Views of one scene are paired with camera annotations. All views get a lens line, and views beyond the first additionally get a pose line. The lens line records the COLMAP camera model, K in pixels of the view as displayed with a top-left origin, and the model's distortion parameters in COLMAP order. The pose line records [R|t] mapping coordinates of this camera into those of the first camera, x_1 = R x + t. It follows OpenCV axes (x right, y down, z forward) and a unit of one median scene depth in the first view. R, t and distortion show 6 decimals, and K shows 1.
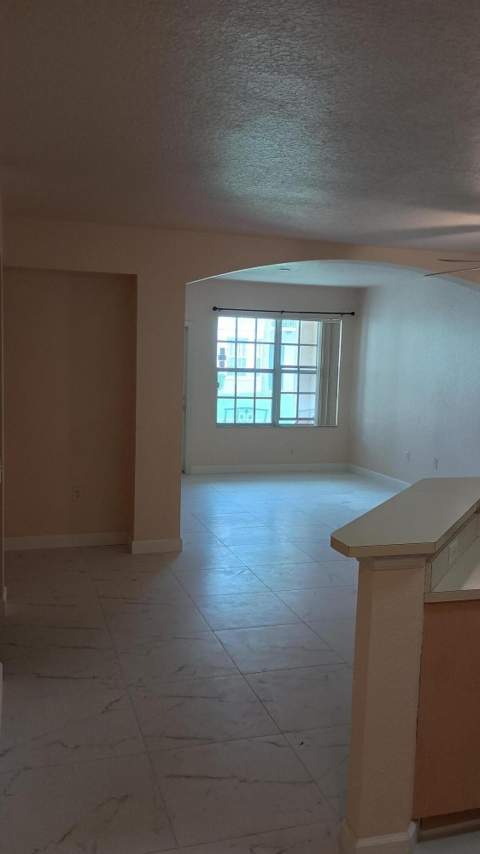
lens RADIAL K [[725.5, 0, 240.0], [0, 725.5, 427.0], [0, 0, 1]] dist [0.003202, 0.004653]
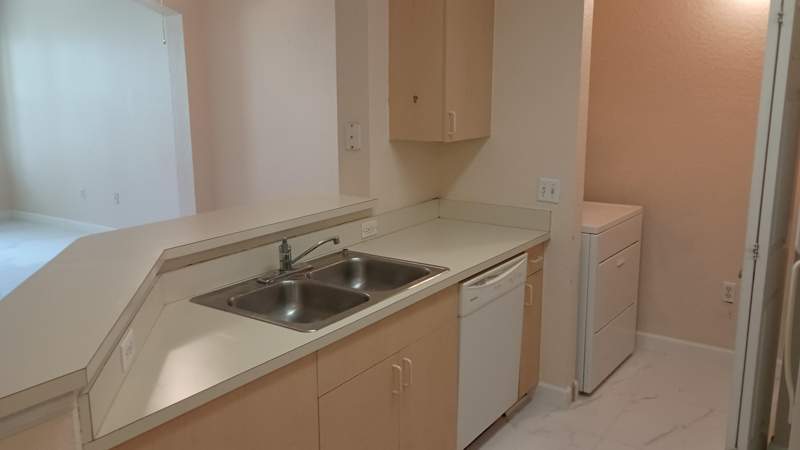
lens RADIAL K [[679.7, 0, 400.0], [0, 679.7, 225.0], [0, 0, 1]] dist [0.003202, 0.004653]
pose [[0.799330, -0.157902, 0.579775, 0.064059], [0.086398, 0.985032, 0.149158, -0.010514], [-0.594649, -0.069135, 0.801007, 0.146973]]
